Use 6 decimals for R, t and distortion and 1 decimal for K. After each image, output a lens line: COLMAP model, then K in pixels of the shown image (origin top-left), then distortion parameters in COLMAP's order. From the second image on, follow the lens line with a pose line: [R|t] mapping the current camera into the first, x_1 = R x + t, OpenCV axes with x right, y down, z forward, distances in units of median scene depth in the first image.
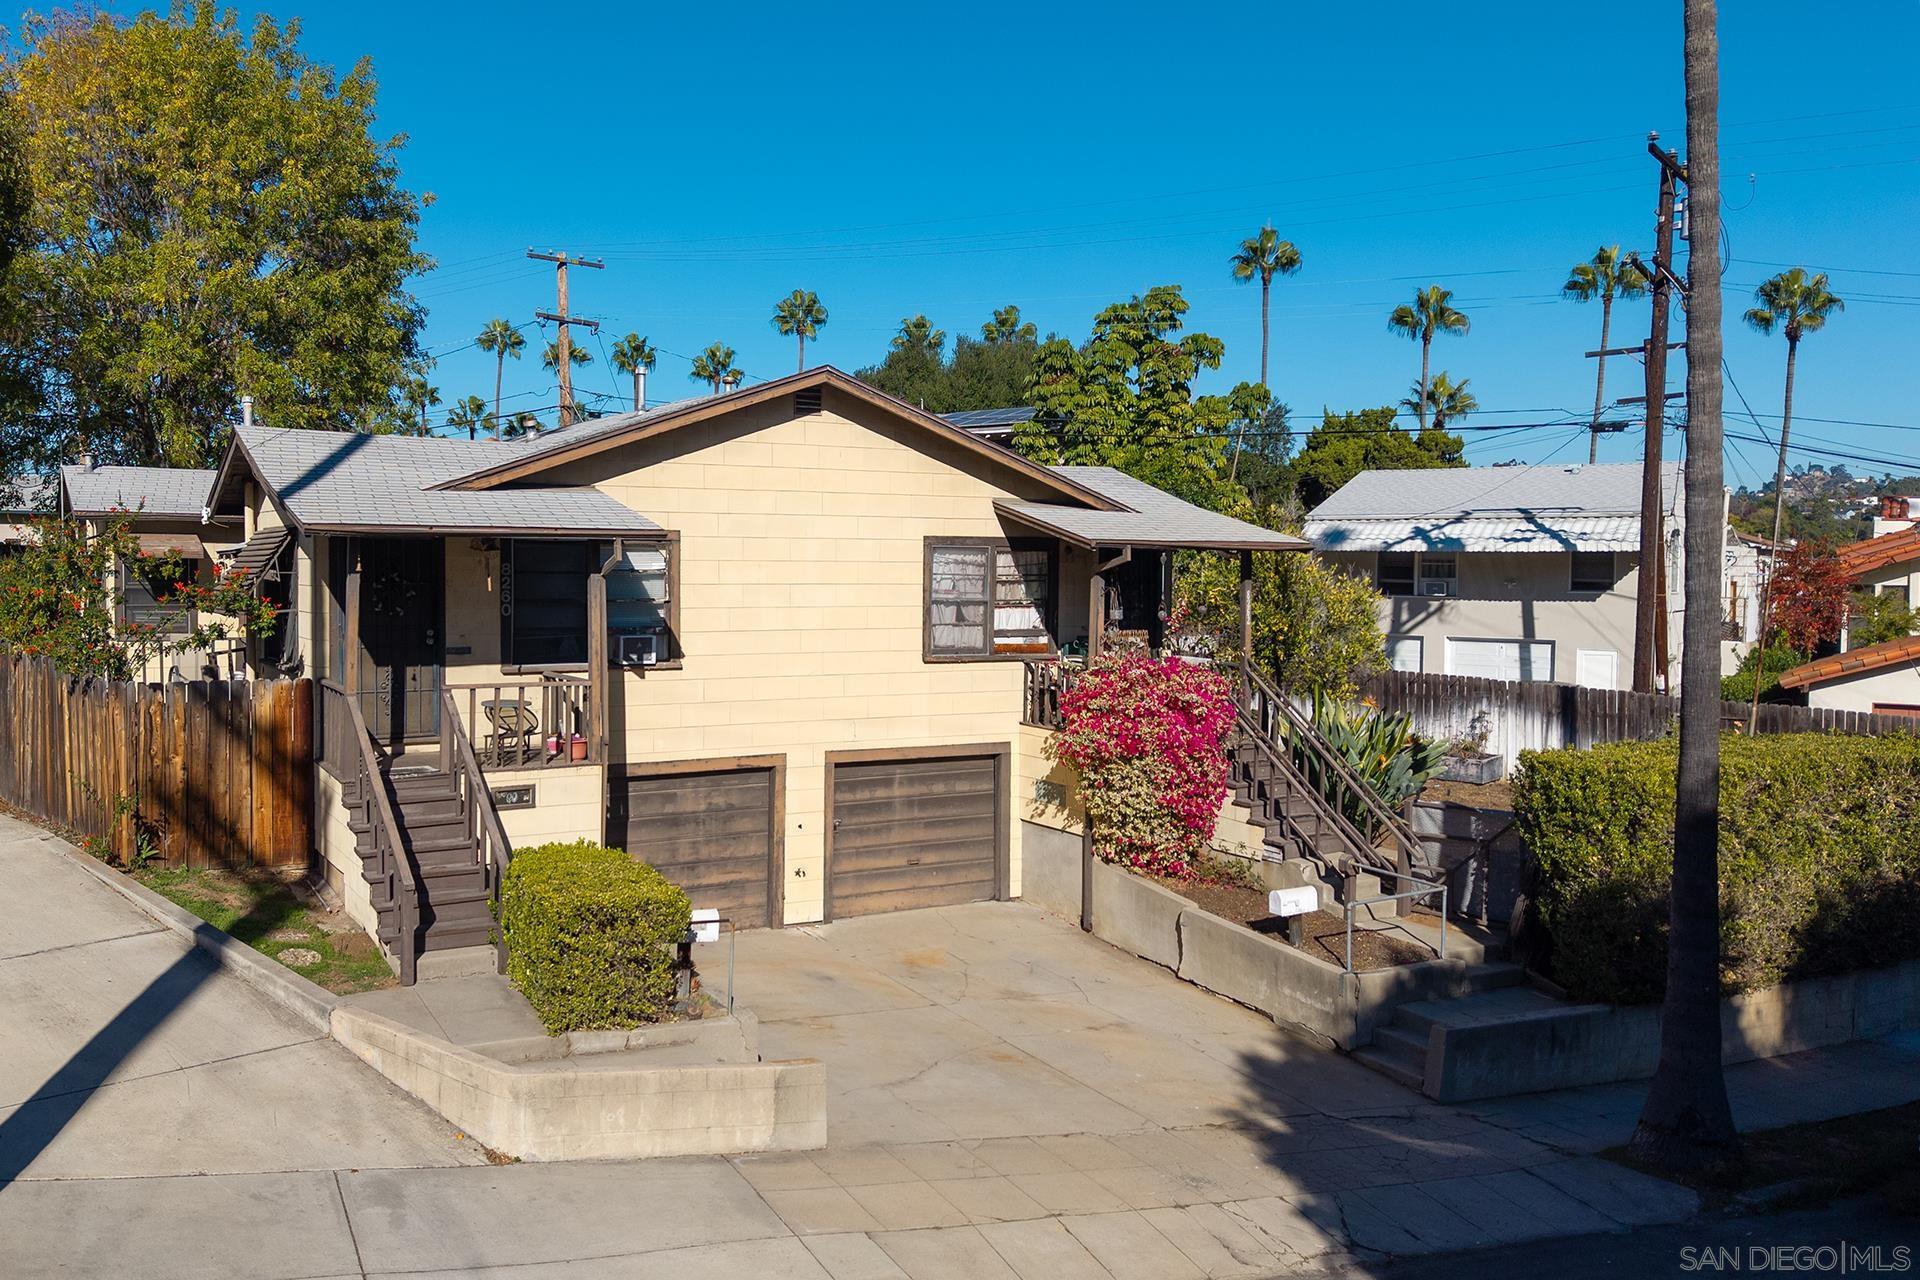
lens RADIAL K [[1542.1, 0, 945.3], [0, 1542.1, 647.2], [0, 0, 1]] dist [0.041566, -0.060703]
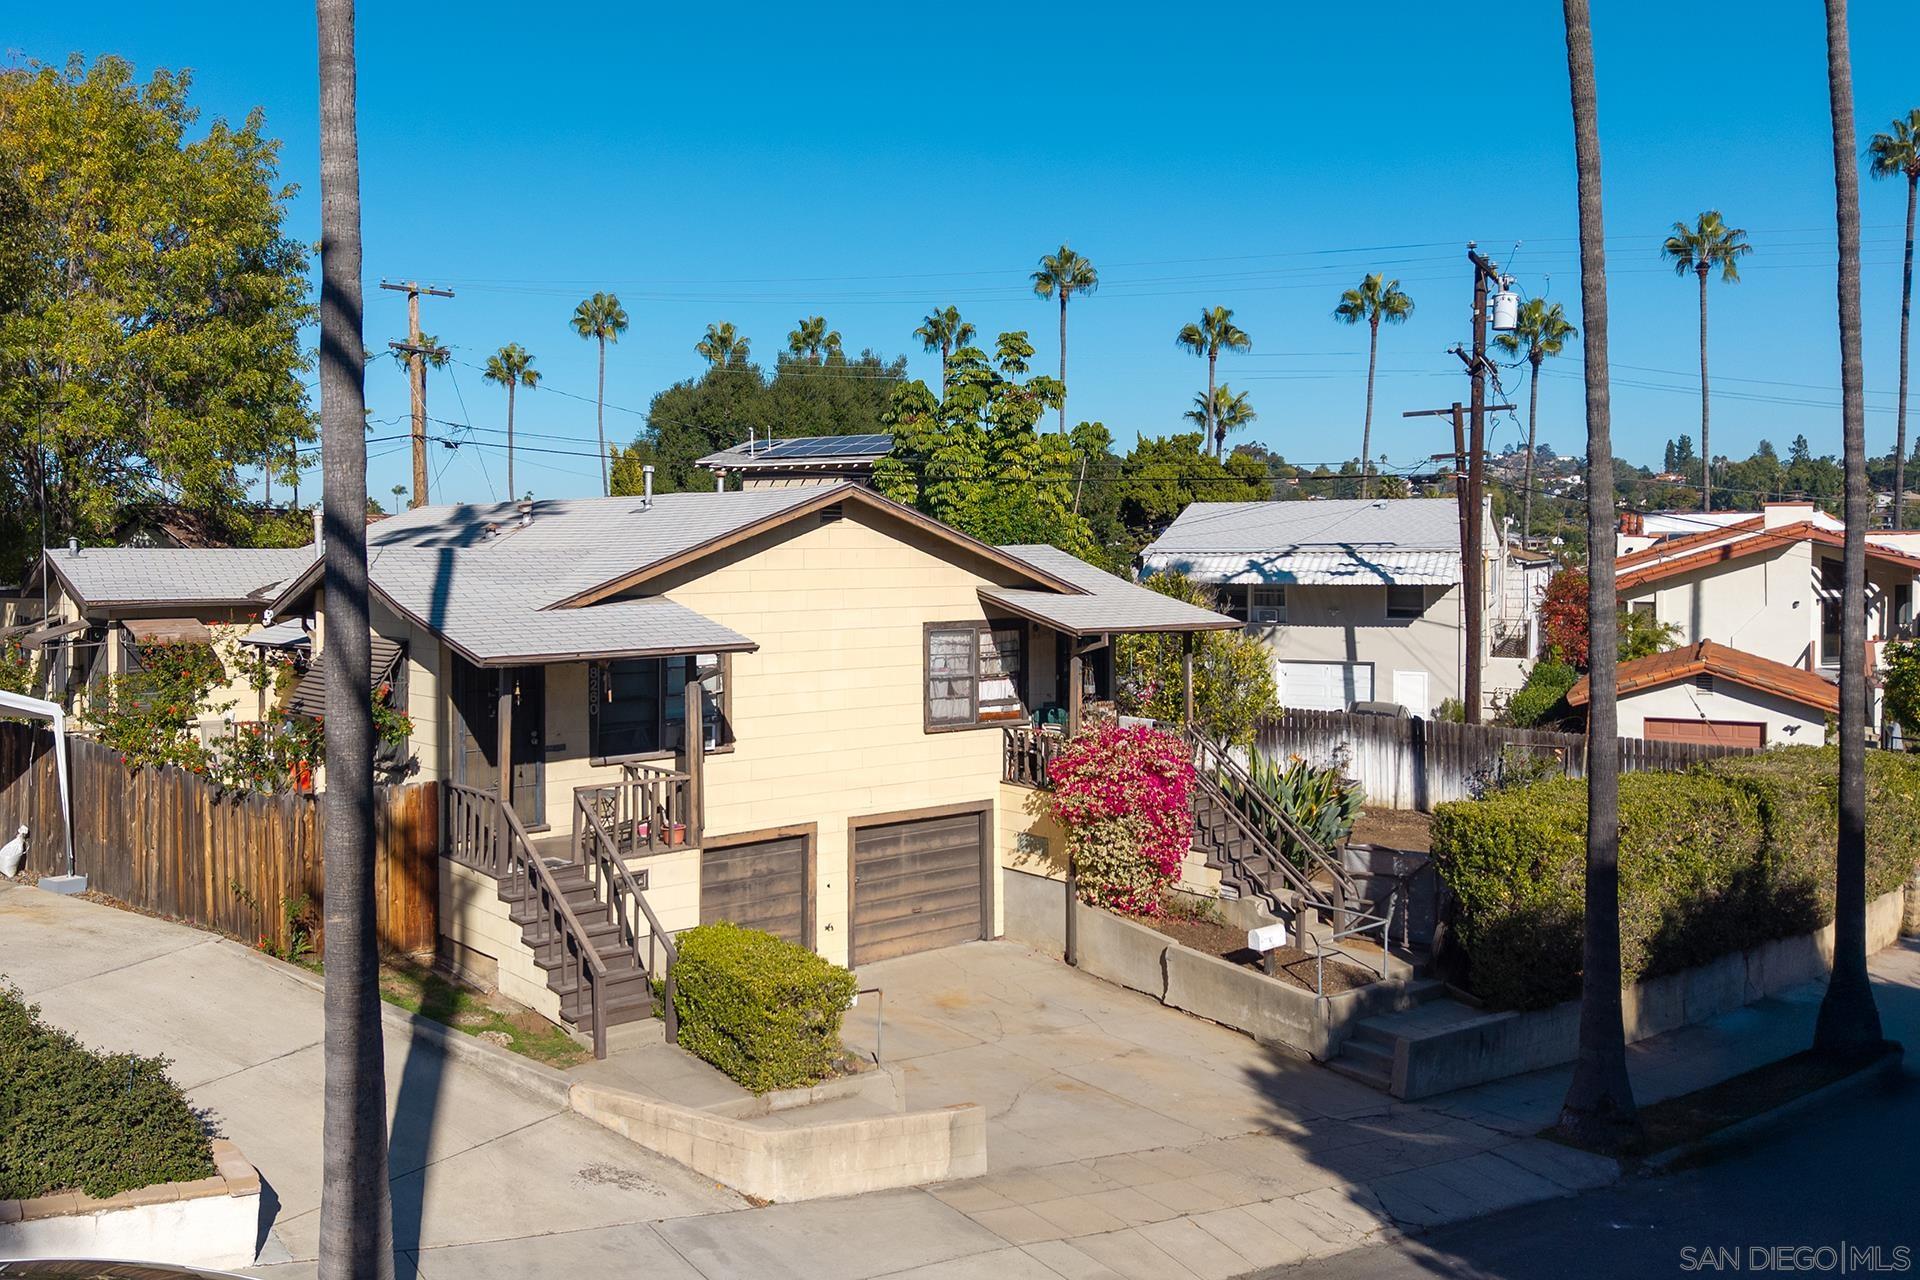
lens RADIAL K [[1542.1, 0, 988.0], [0, 1542.1, 606.2], [0, 0, 1]] dist [0.041566, -0.060703]
pose [[0.986512, -0.011033, 0.163314, -0.165479], [0.014966, 0.999626, -0.022869, -0.062347], [-0.163001, 0.025005, 0.986309, -0.142242]]
